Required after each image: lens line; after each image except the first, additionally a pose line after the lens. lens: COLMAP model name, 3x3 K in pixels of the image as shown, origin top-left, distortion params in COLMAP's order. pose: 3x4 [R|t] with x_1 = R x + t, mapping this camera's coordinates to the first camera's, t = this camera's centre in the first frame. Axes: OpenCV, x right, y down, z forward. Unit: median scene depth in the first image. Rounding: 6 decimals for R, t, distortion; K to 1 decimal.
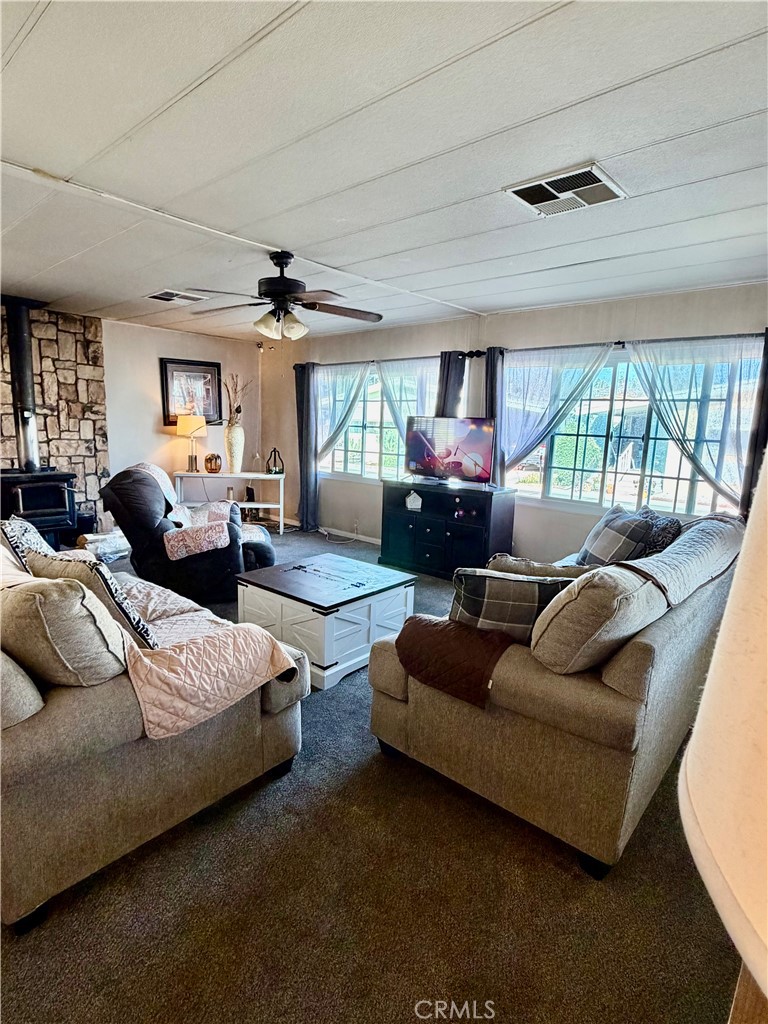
lens RADIAL K [[538.2, 0, 384.1], [0, 538.2, 514.0], [0, 0, 1]] dist [0.007330, 0.000827]
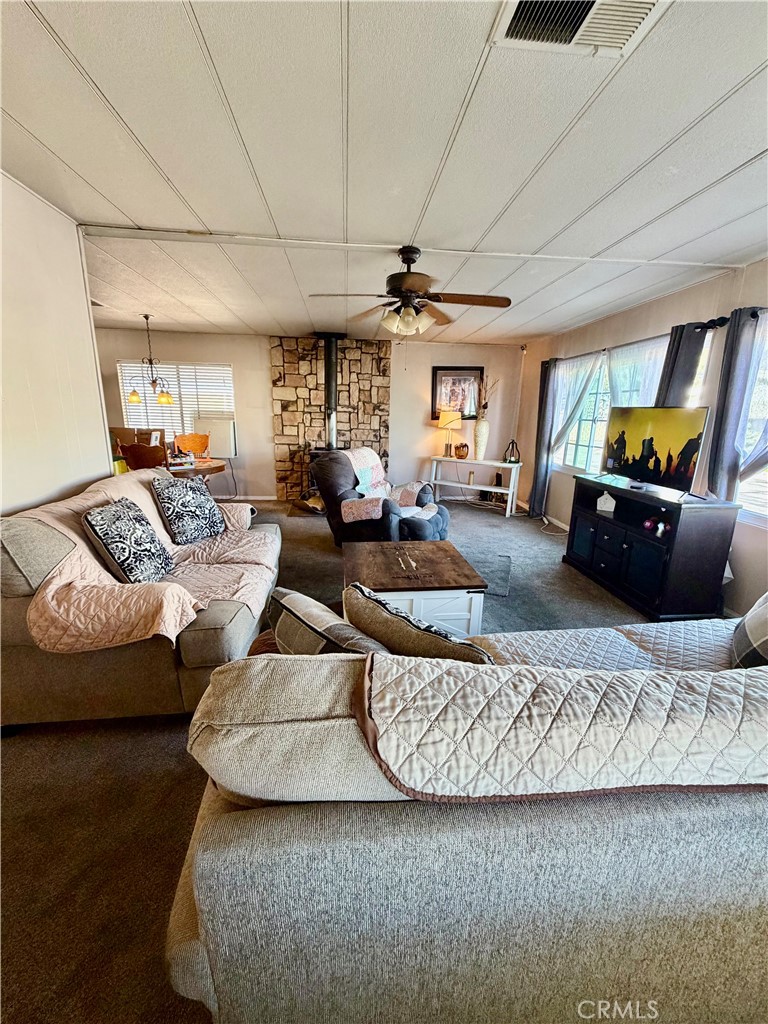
lens RADIAL K [[408.5, 0, 383.4], [0, 408.5, 512.9], [0, 0, 1]] dist [-0.002860, 0.000016]
pose [[0.732540, 0.149576, -0.664087, 0.222923], [-0.113083, 0.988745, 0.097961, -0.029904], [0.671266, 0.003336, 0.741209, 0.228331]]
